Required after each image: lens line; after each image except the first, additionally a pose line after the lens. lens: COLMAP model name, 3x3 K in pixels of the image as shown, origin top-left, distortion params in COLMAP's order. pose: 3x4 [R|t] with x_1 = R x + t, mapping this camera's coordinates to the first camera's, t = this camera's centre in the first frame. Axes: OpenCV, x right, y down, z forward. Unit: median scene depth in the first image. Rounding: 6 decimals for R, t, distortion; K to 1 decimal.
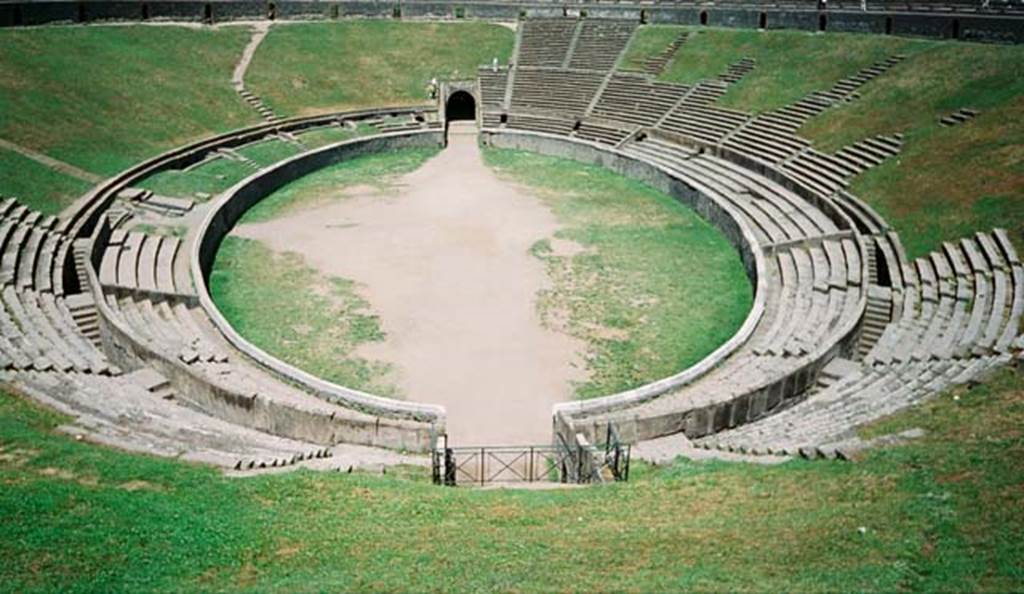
lens RADIAL K [[873.5, 0, 486.9], [0, 873.5, 272.8], [0, 0, 1]] dist [0.056445, -0.147396]
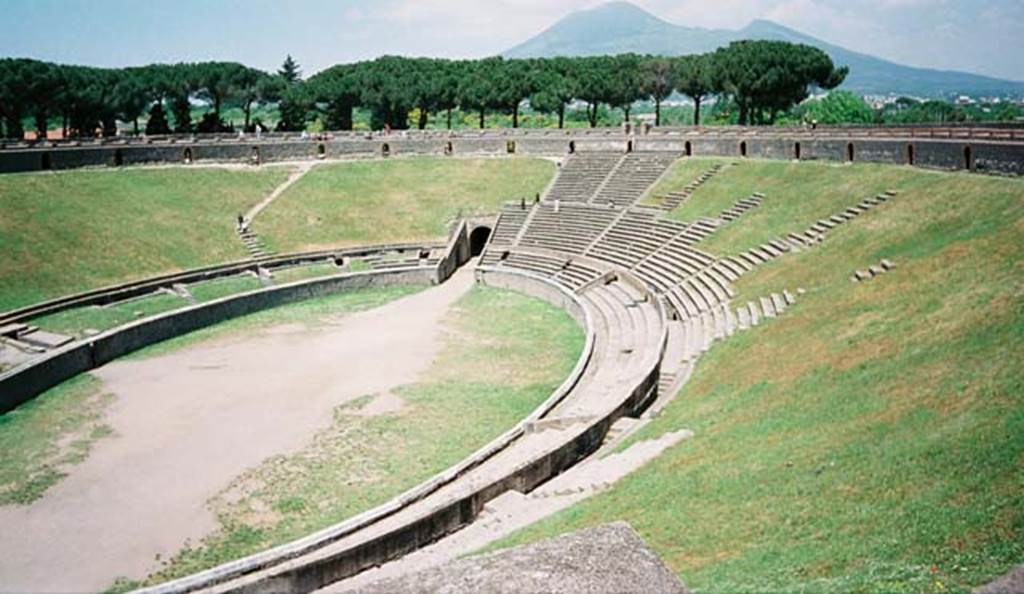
lens RADIAL K [[873.5, 0, 486.9], [0, 873.5, 272.8], [0, 0, 1]] dist [0.056445, -0.147396]
pose [[0.956857, 0.018555, -0.289967, 0.287372], [-0.058635, 0.989758, -0.130154, -0.033968], [0.284582, 0.141541, 0.948145, 0.096098]]
